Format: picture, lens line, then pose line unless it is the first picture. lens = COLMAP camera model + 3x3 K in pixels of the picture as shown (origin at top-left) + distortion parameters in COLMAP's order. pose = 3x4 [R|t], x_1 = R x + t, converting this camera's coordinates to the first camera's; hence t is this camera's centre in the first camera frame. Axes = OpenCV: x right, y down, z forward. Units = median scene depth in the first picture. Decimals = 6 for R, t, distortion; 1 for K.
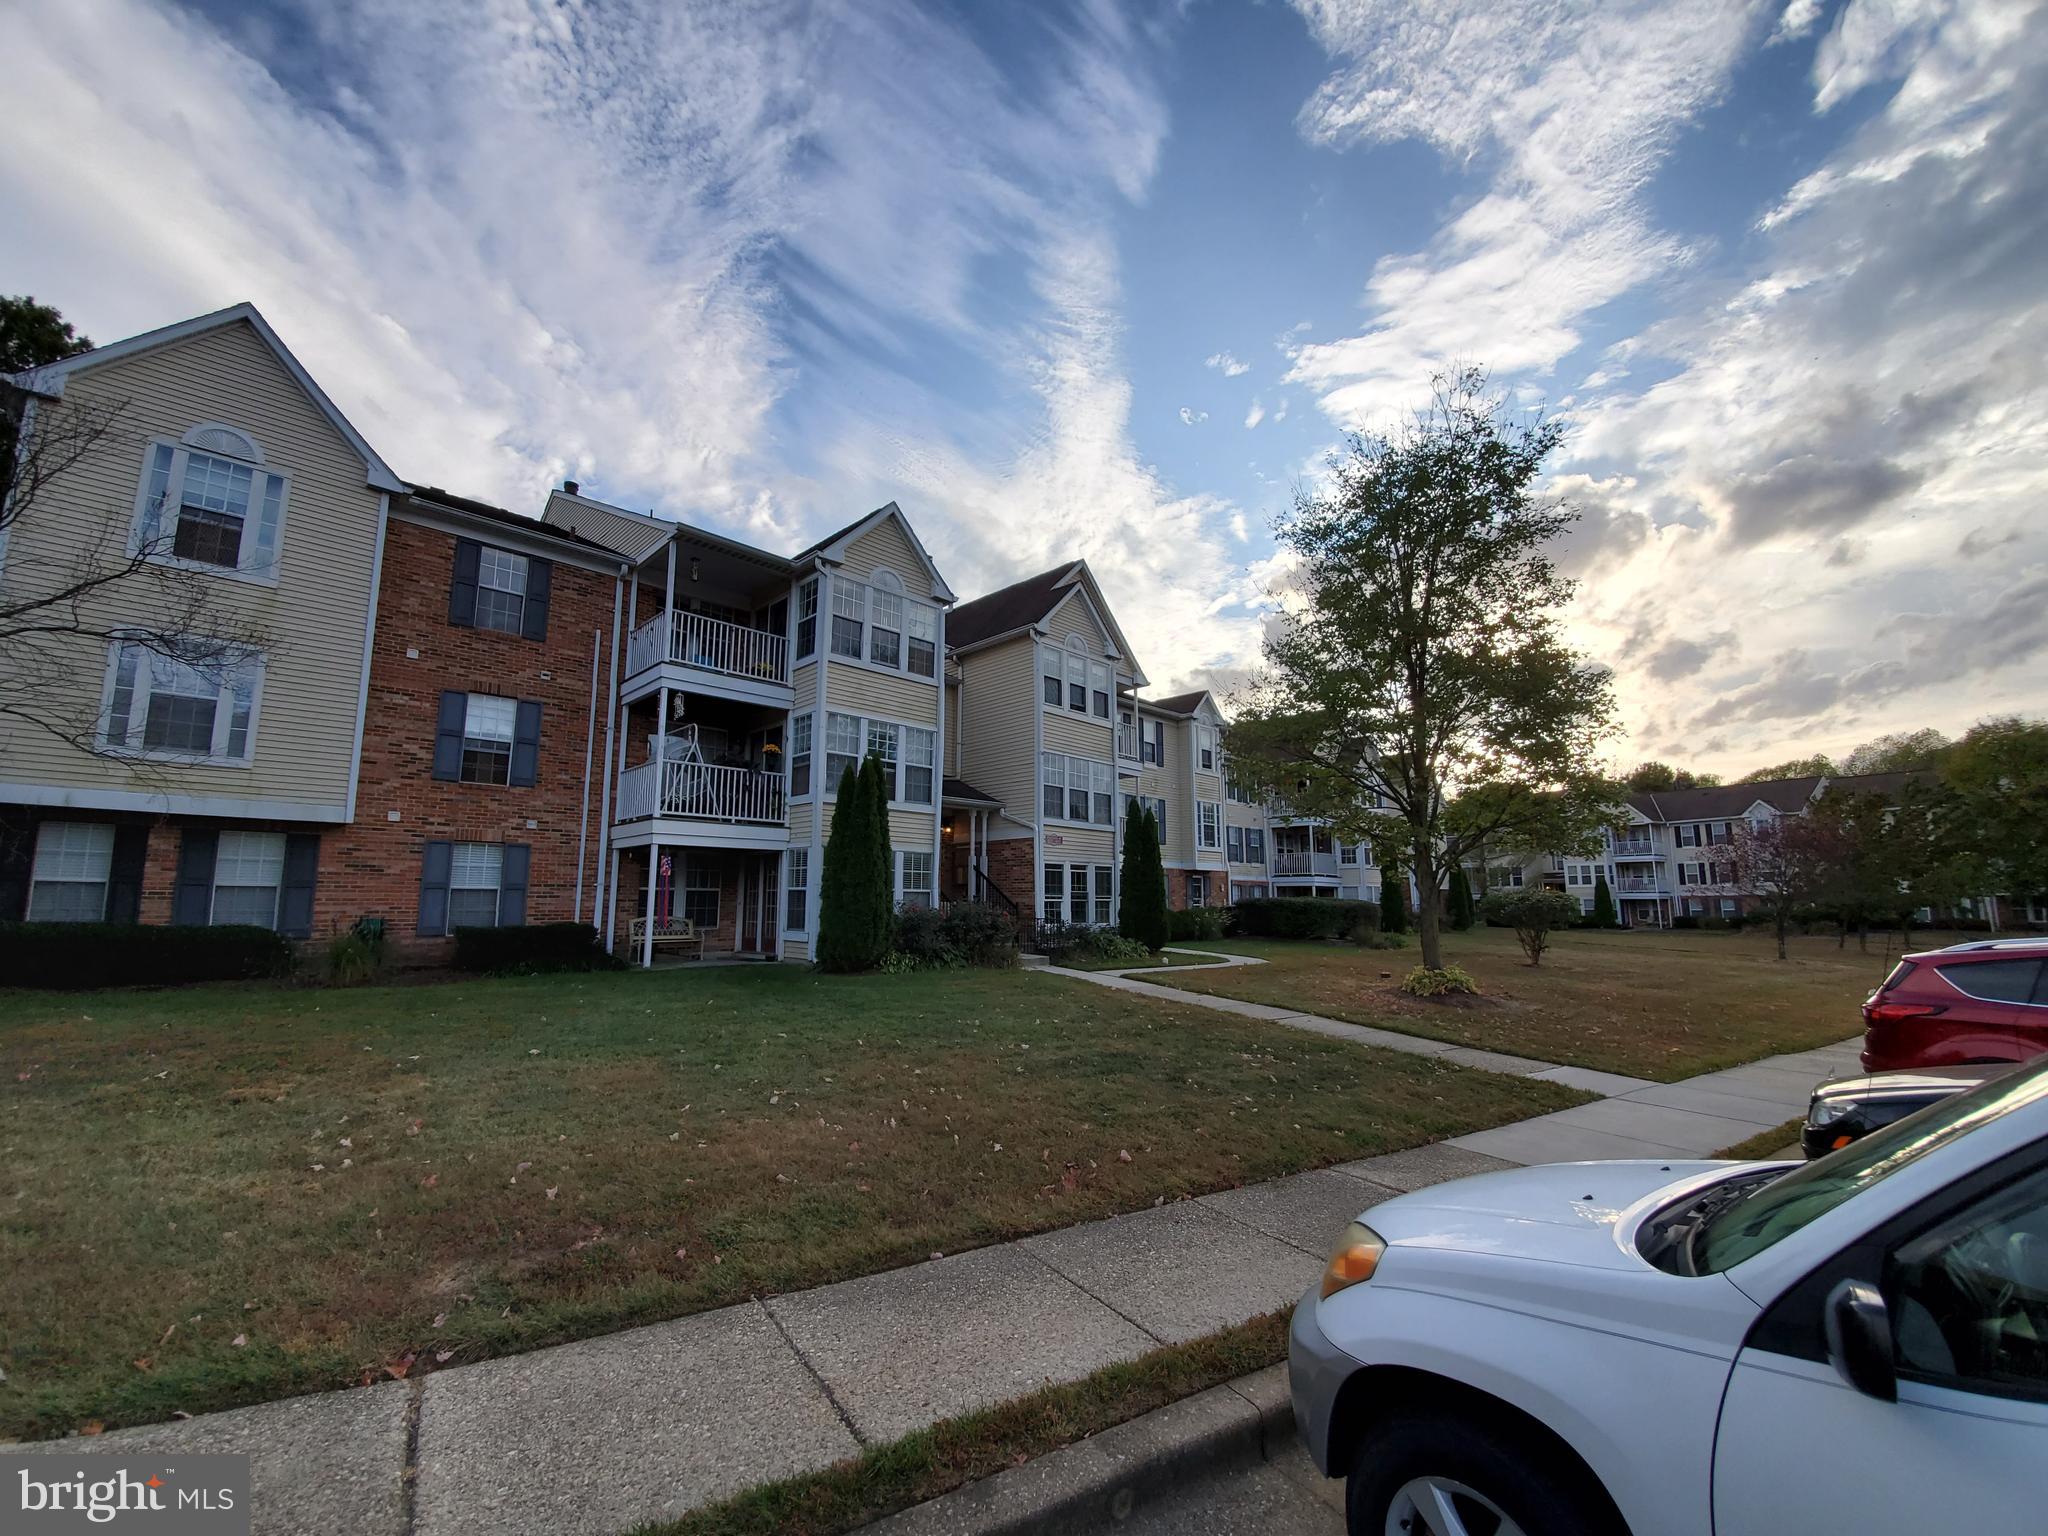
lens RADIAL K [[816.6, 0, 1011.5], [0, 816.6, 783.2], [0, 0, 1]] dist [0.016873, -0.017915]
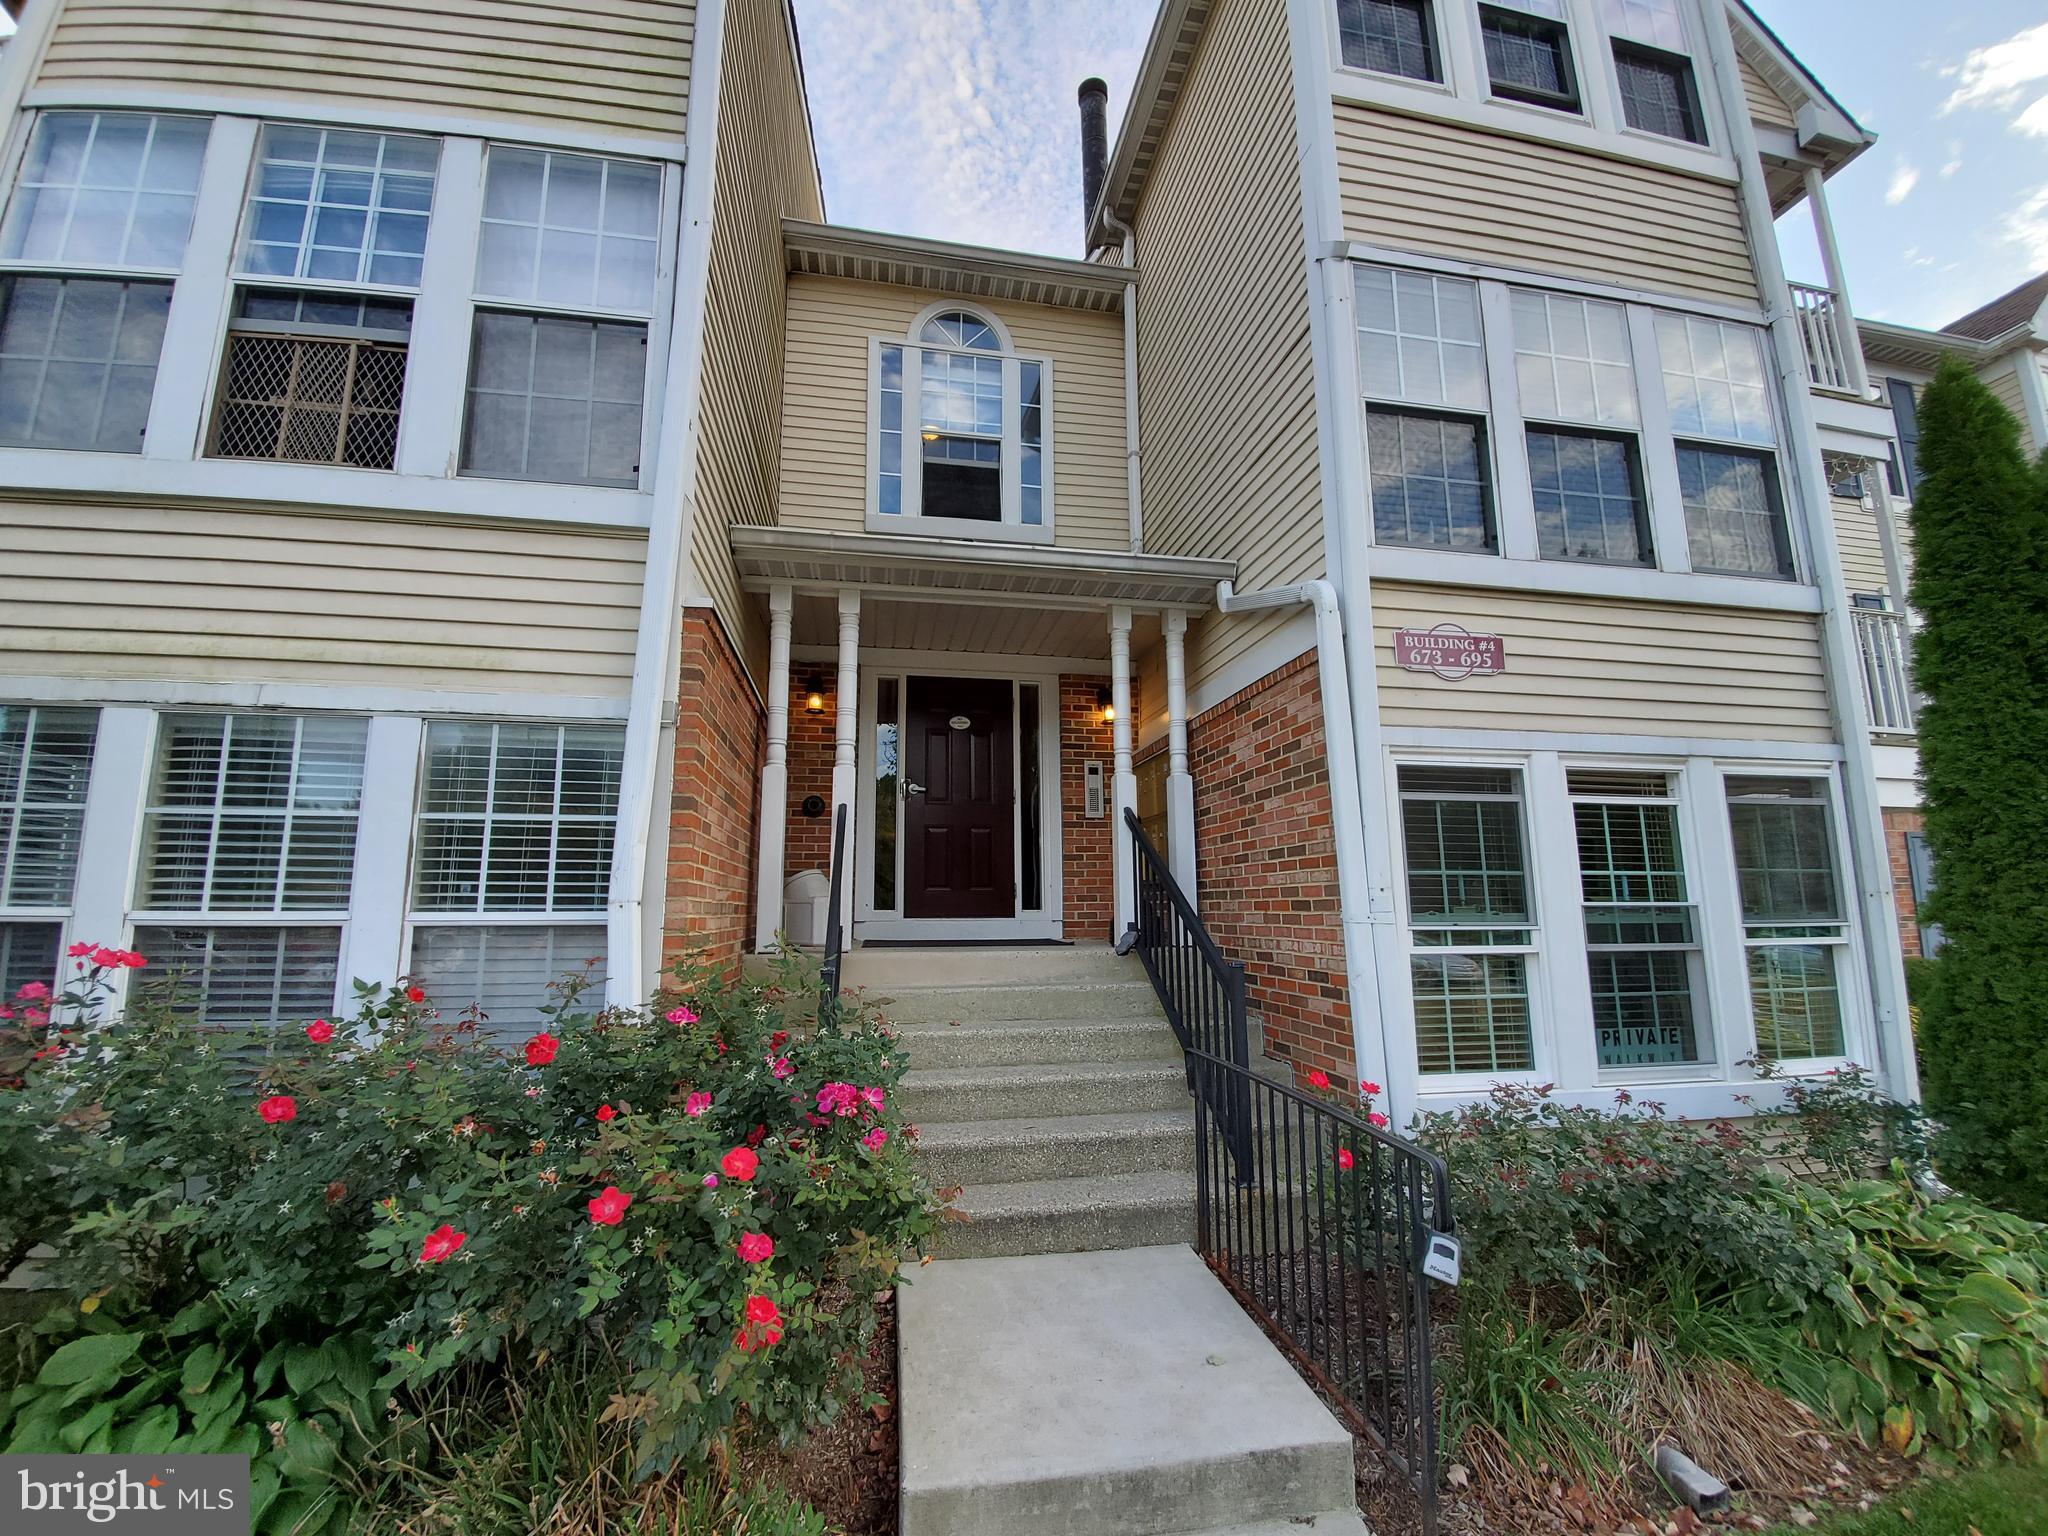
lens RADIAL K [[816.6, 0, 1011.5], [0, 816.6, 783.2], [0, 0, 1]] dist [0.016873, -0.017915]
pose [[0.826422, -0.095328, -0.554923, 0.069777], [0.089633, 0.995269, -0.037487, 0.096581], [0.555872, -0.018760, 0.831056, 0.743909]]
